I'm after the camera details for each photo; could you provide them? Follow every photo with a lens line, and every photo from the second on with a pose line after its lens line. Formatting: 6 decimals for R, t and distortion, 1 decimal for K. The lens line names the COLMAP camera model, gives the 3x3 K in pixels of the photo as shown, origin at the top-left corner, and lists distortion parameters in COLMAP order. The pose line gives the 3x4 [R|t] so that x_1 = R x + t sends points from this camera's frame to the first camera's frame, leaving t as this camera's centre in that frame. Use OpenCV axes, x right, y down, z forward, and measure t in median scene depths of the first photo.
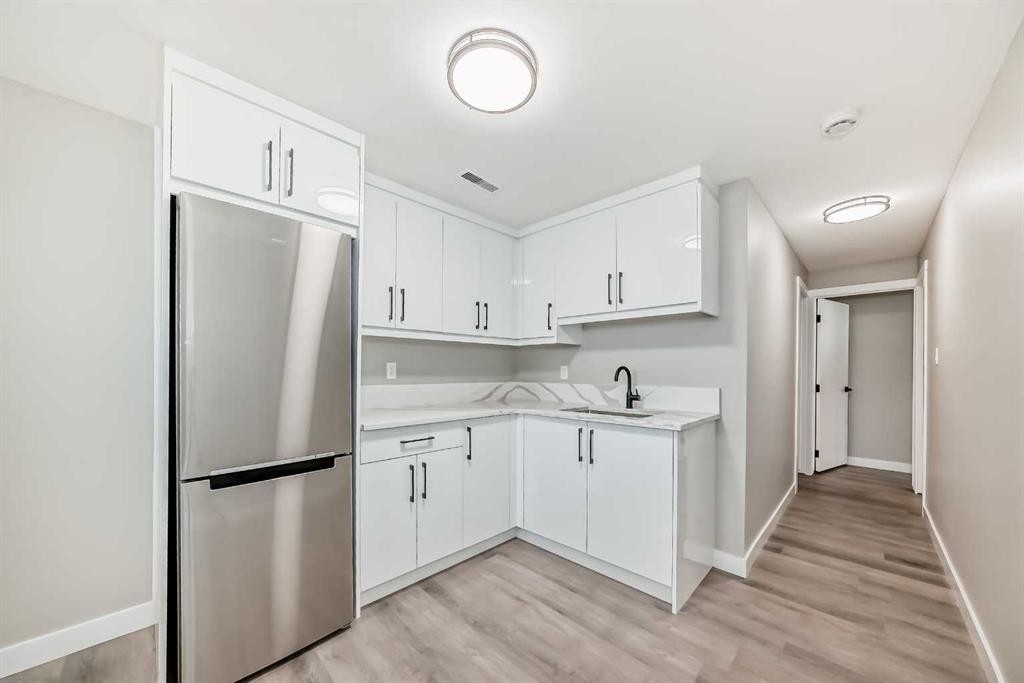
lens RADIAL K [[367.5, 0, 511.8], [0, 367.5, 359.5], [0, 0, 1]] dist [0.000327, 0.000074]
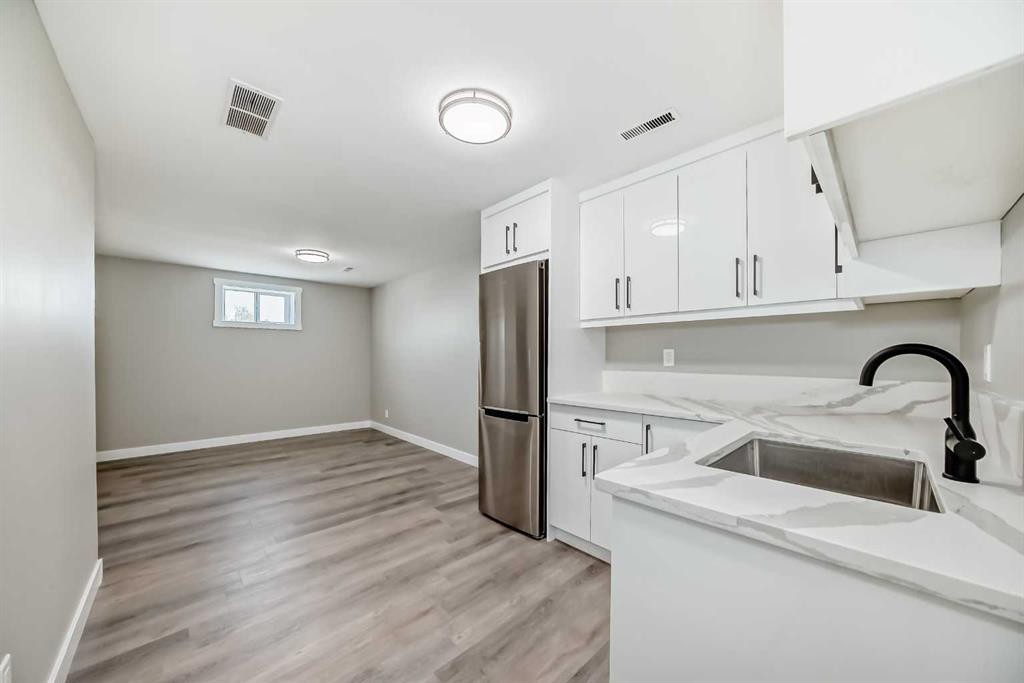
lens RADIAL K [[357.7, 0, 512.5], [0, 357.7, 346.1], [0, 0, 1]] dist [-0.031855, 0.008453]
pose [[-0.020753, -0.034921, -0.999175, 0.769047], [0.024444, 0.999073, -0.035425, 0.029722], [0.999486, -0.025159, -0.019880, 0.780830]]
